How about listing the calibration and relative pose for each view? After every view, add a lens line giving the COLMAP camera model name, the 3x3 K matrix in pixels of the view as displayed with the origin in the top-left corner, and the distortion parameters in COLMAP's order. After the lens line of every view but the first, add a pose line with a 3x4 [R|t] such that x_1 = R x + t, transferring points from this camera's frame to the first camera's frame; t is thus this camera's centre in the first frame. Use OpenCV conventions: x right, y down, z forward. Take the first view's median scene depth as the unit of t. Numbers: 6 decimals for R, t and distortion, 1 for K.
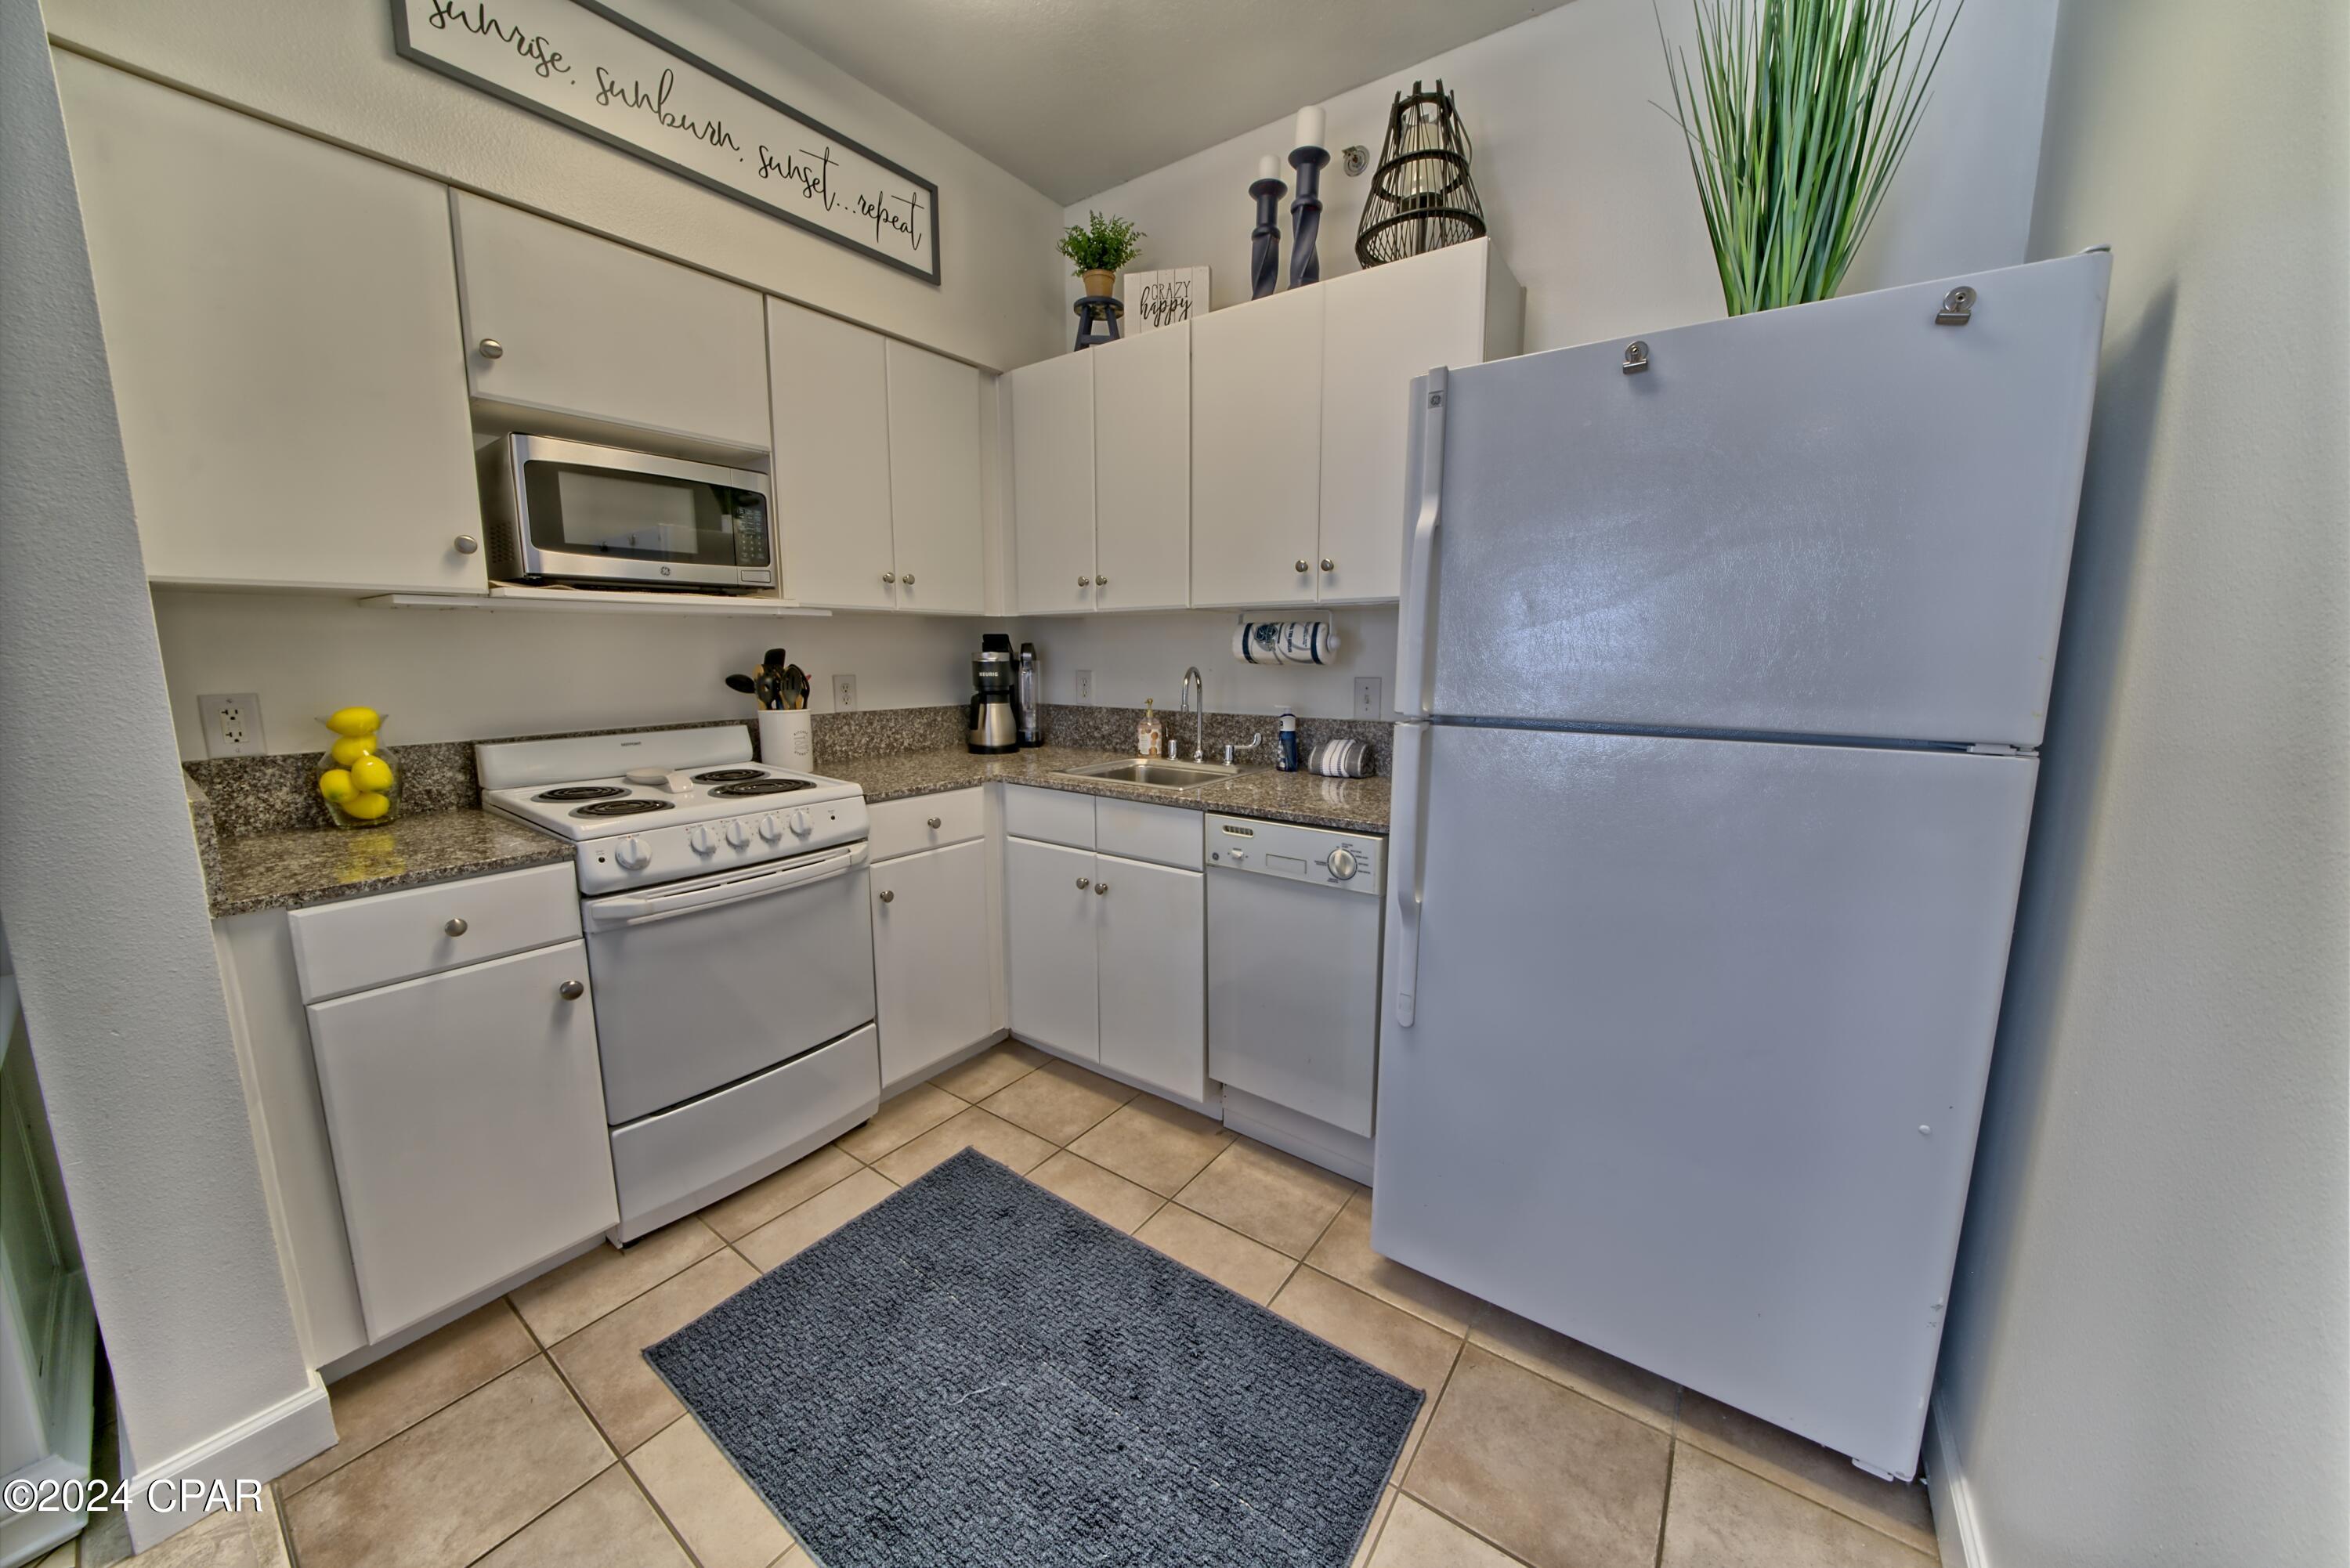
lens RADIAL K [[820.0, 0, 1173.6], [0, 820.0, 775.6], [0, 0, 1]] dist [-0.024413, 0.002236]
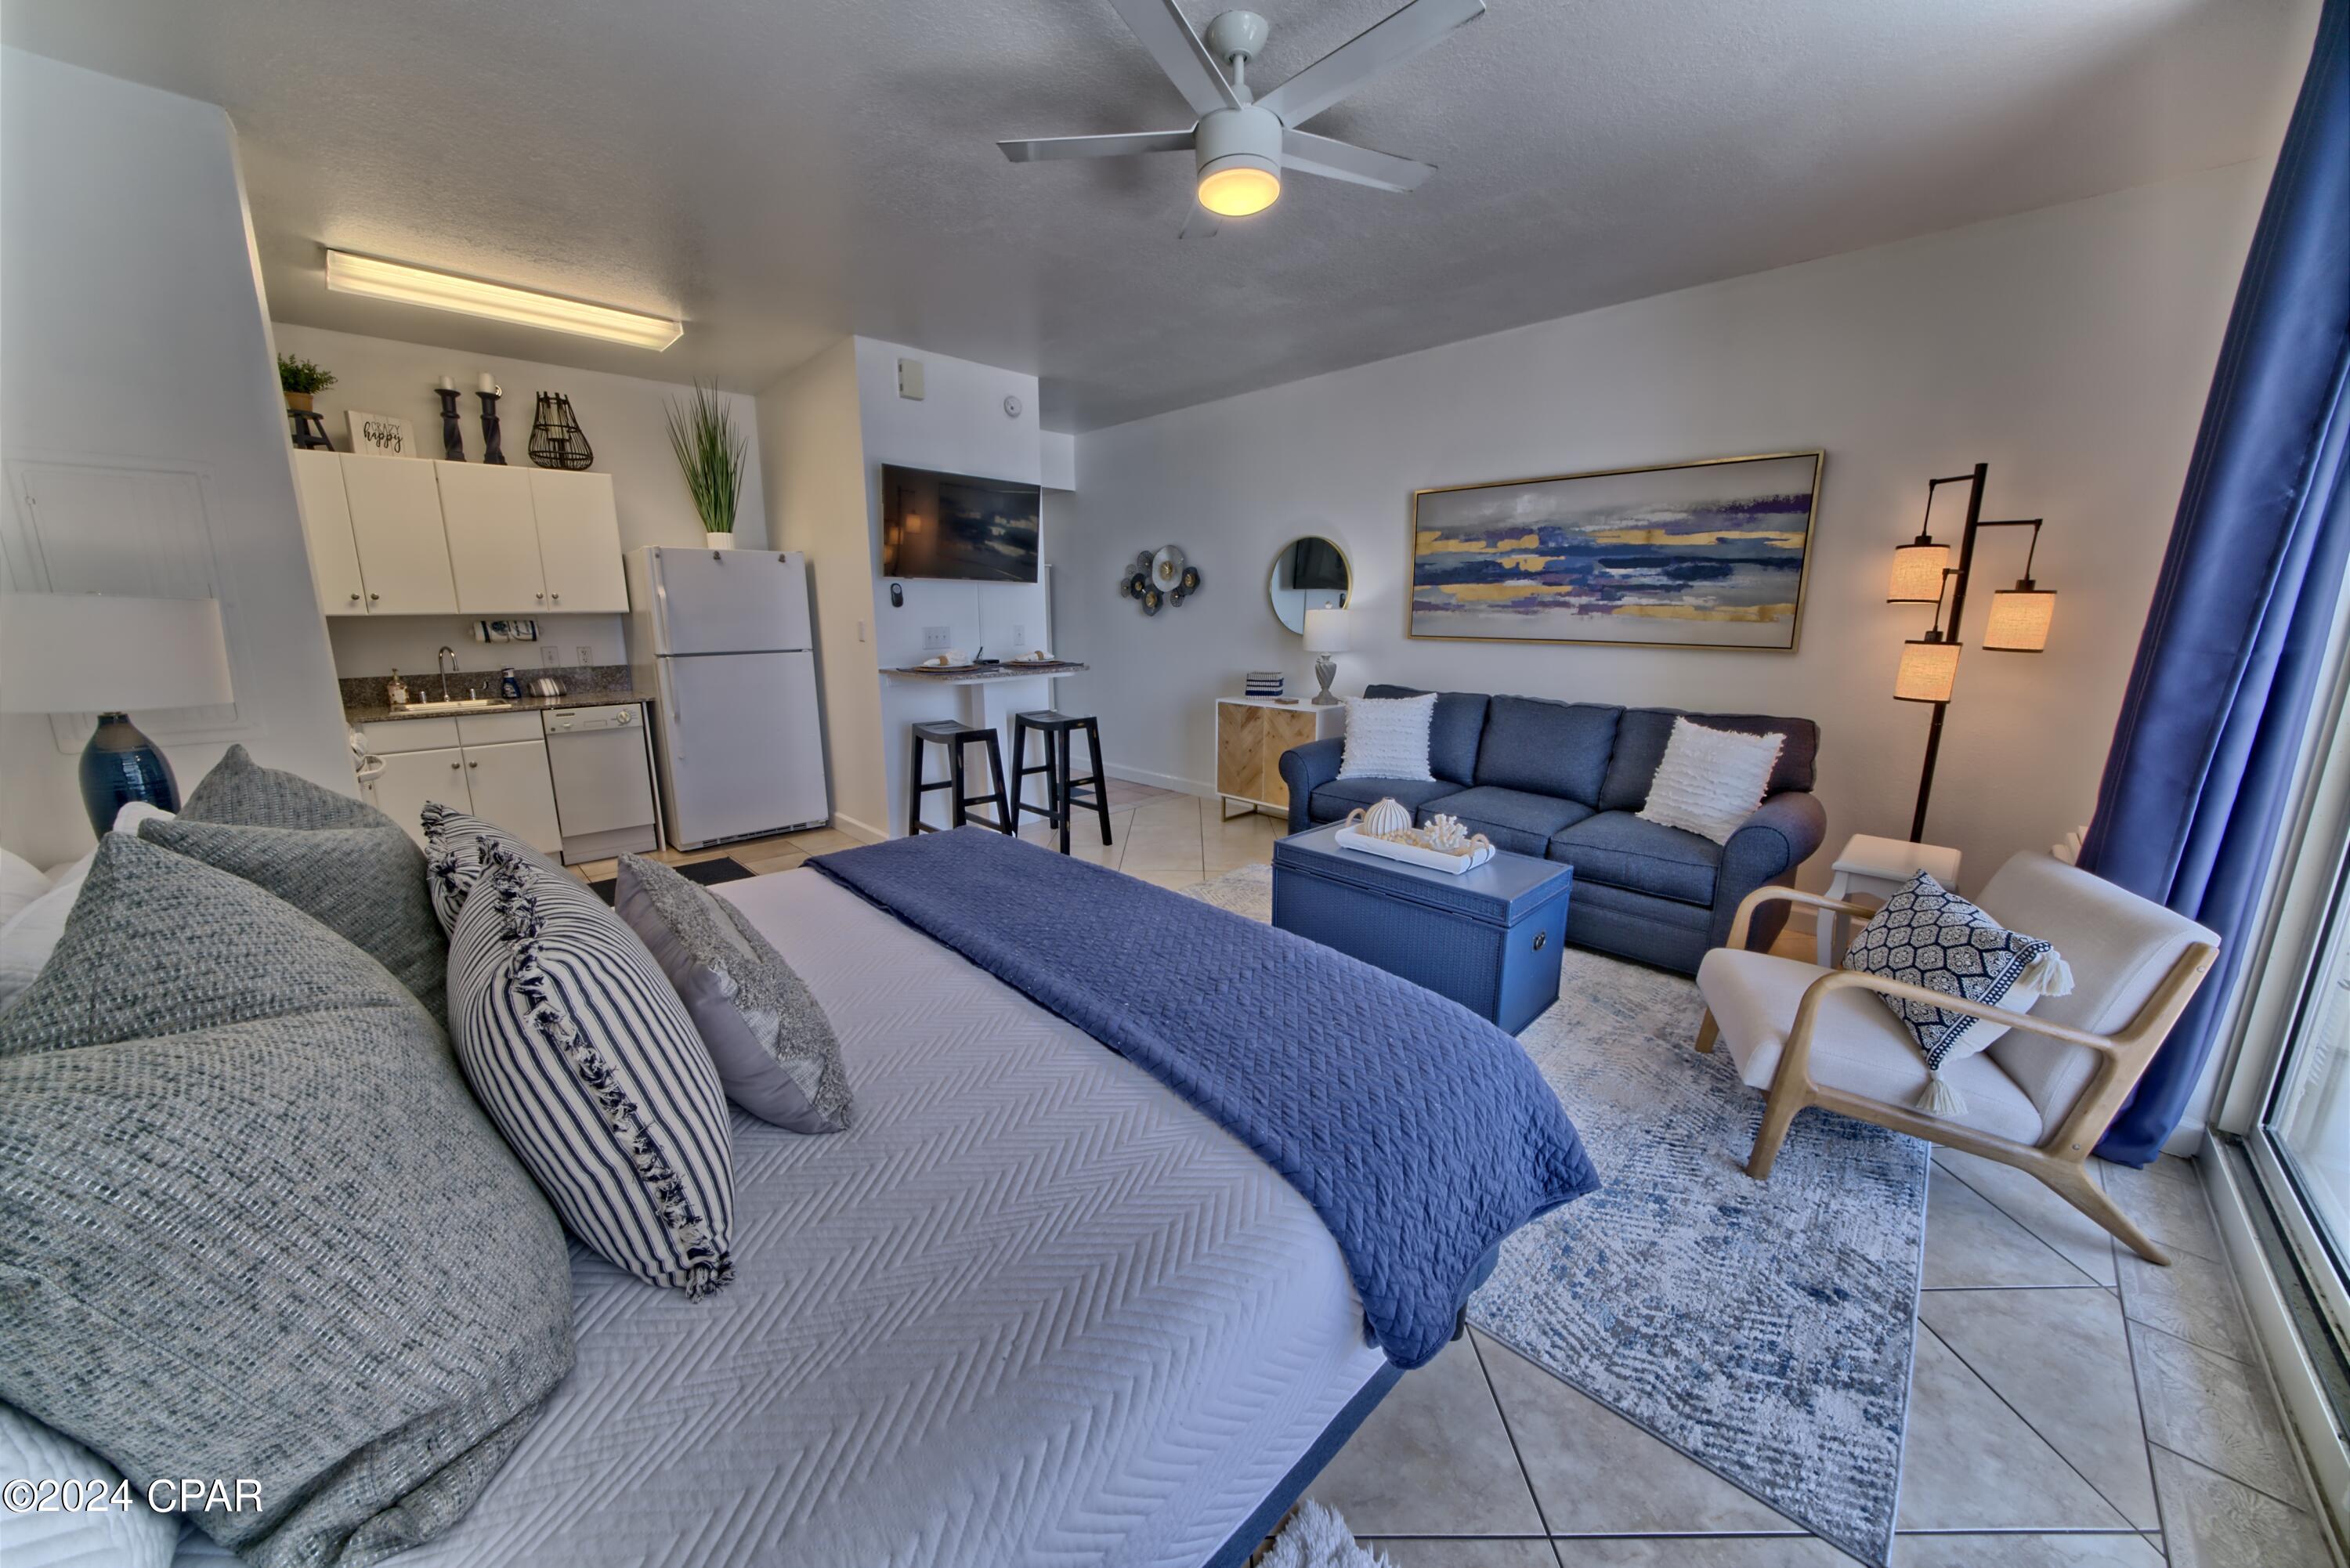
lens RADIAL K [[820.0, 0, 1176.2], [0, 820.0, 777.3], [0, 0, 1]] dist [-0.024413, 0.002236]
pose [[0.173811, -0.198085, 0.964651, -1.658485], [0.152855, 0.973116, 0.172282, 0.097775], [-0.972844, 0.117508, 0.199417, -0.986790]]
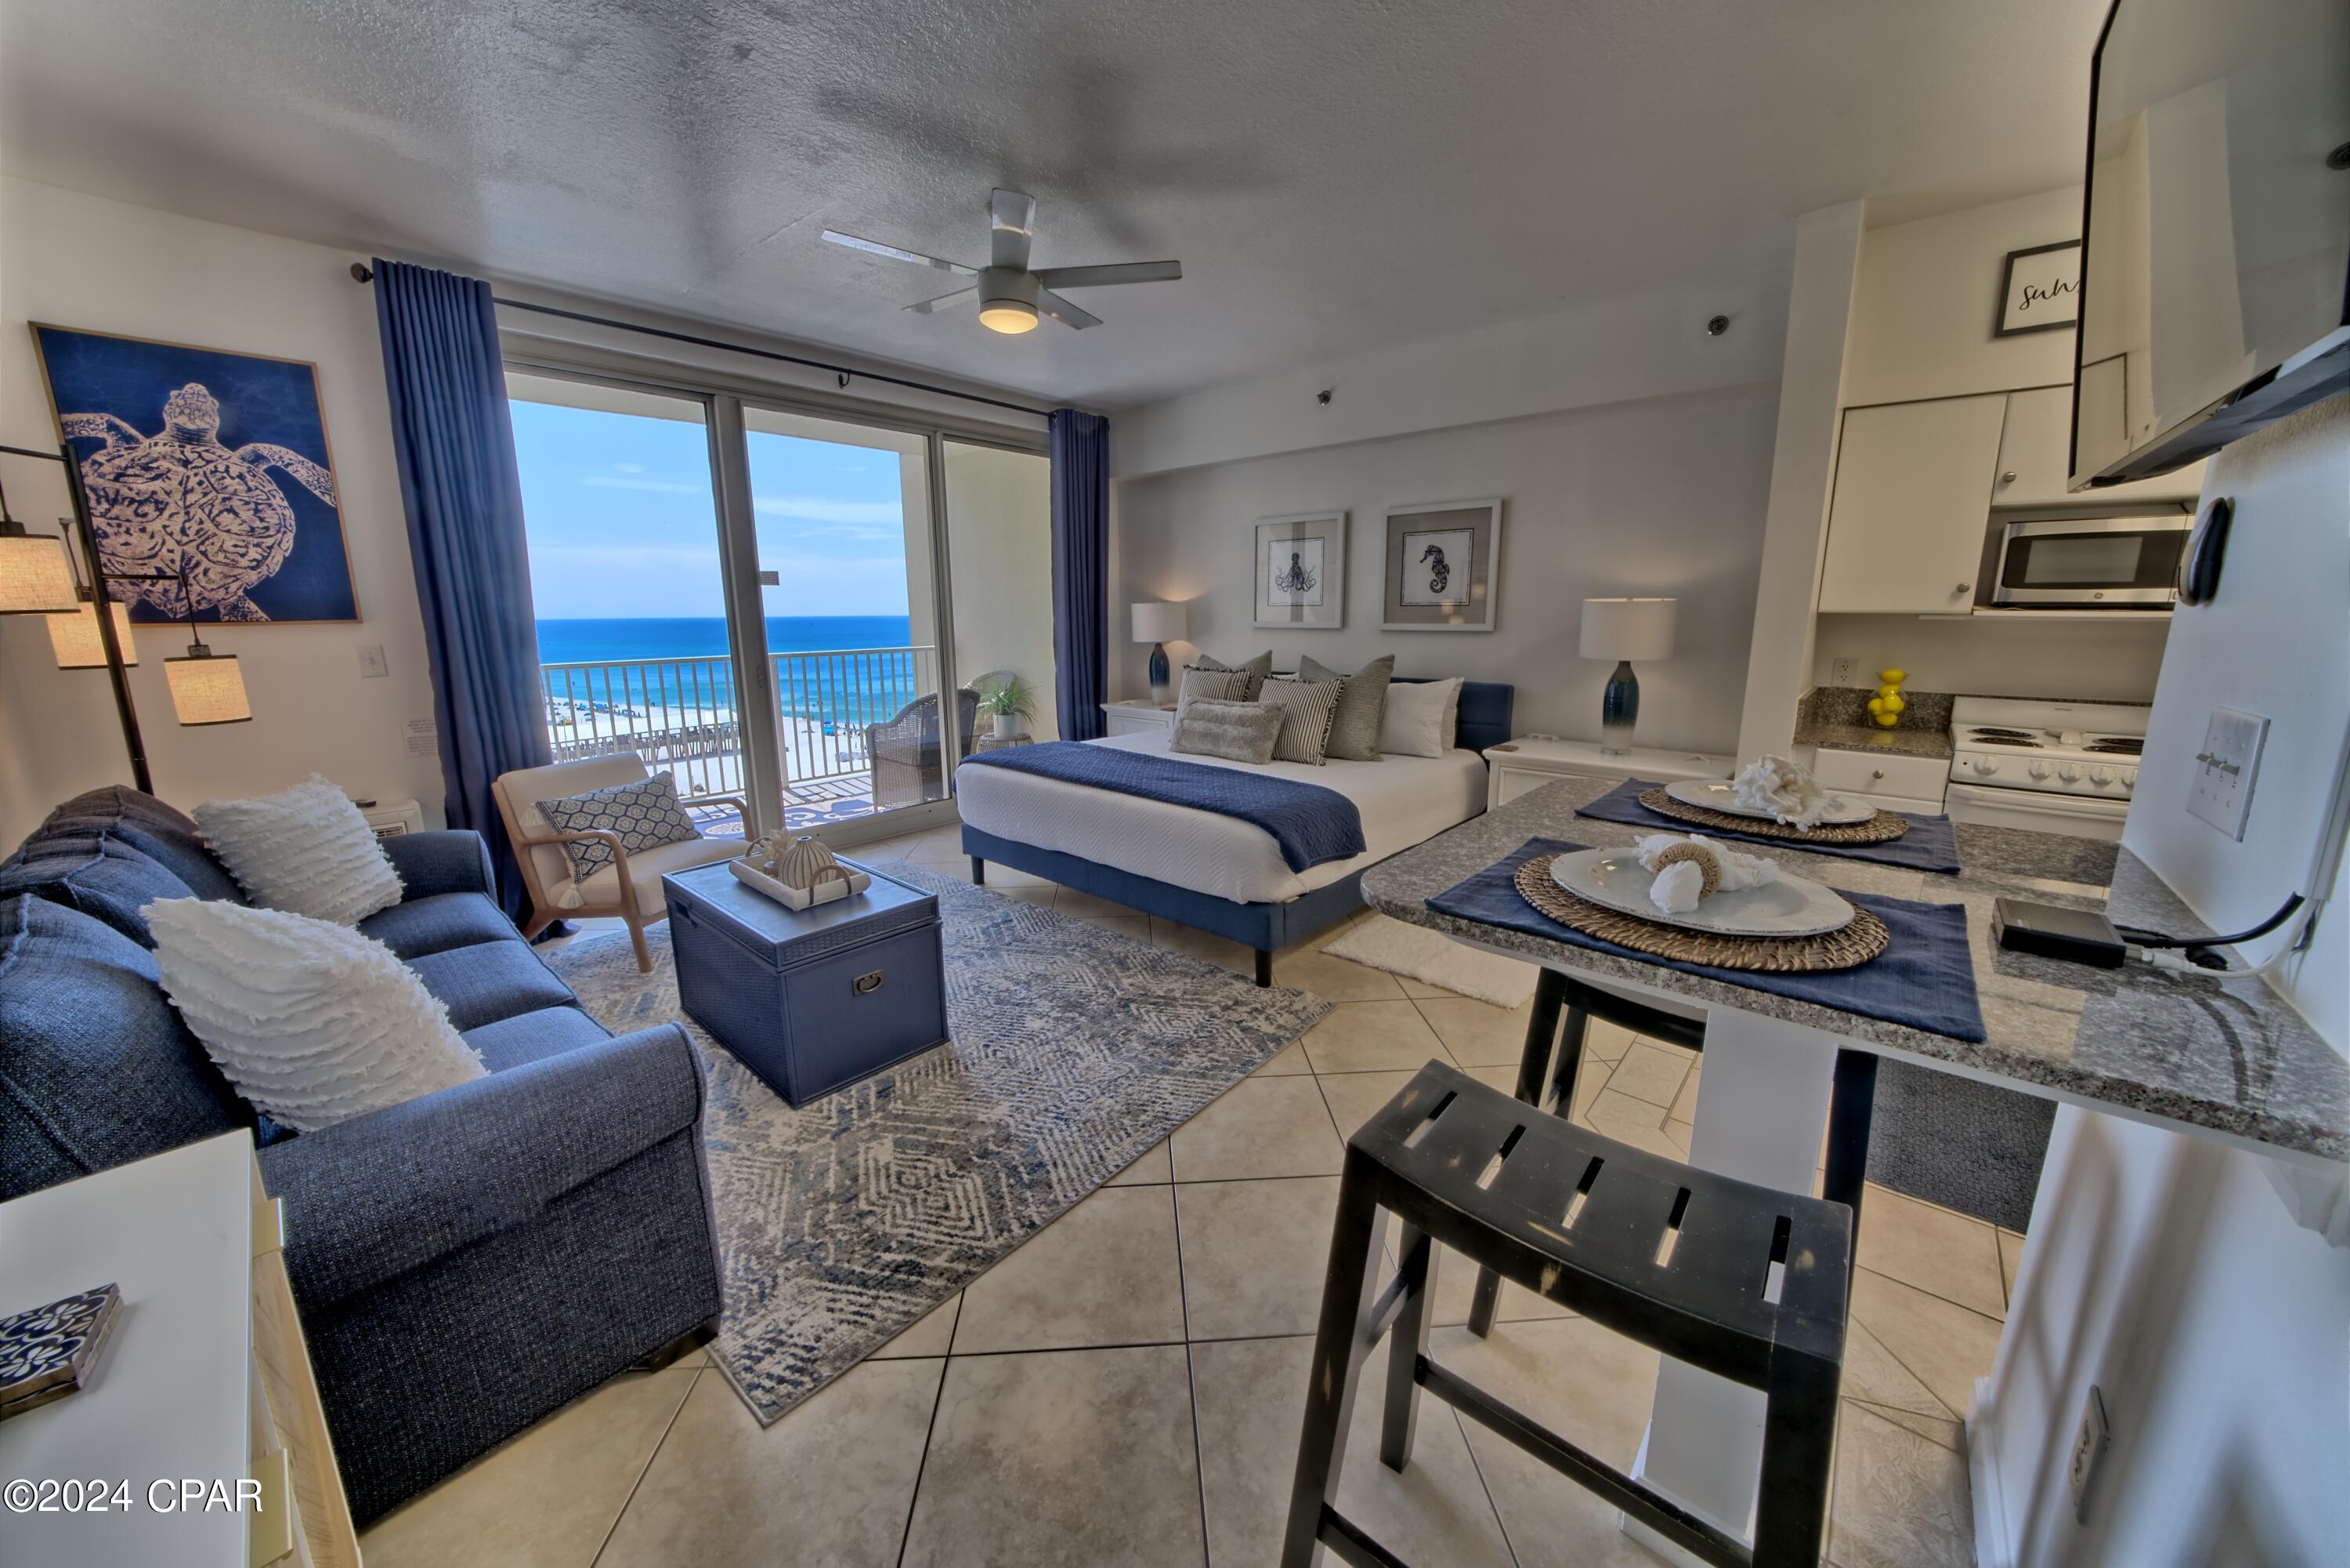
lens RADIAL K [[820.0, 0, 1172.4], [0, 820.0, 779.2], [0, 0, 1]] dist [-0.024413, 0.002236]
pose [[-0.103715, 0.202947, -0.973682, 0.900509], [-0.148416, 0.964843, 0.216914, 0.008659], [0.983471, 0.167007, -0.069948, -0.448258]]
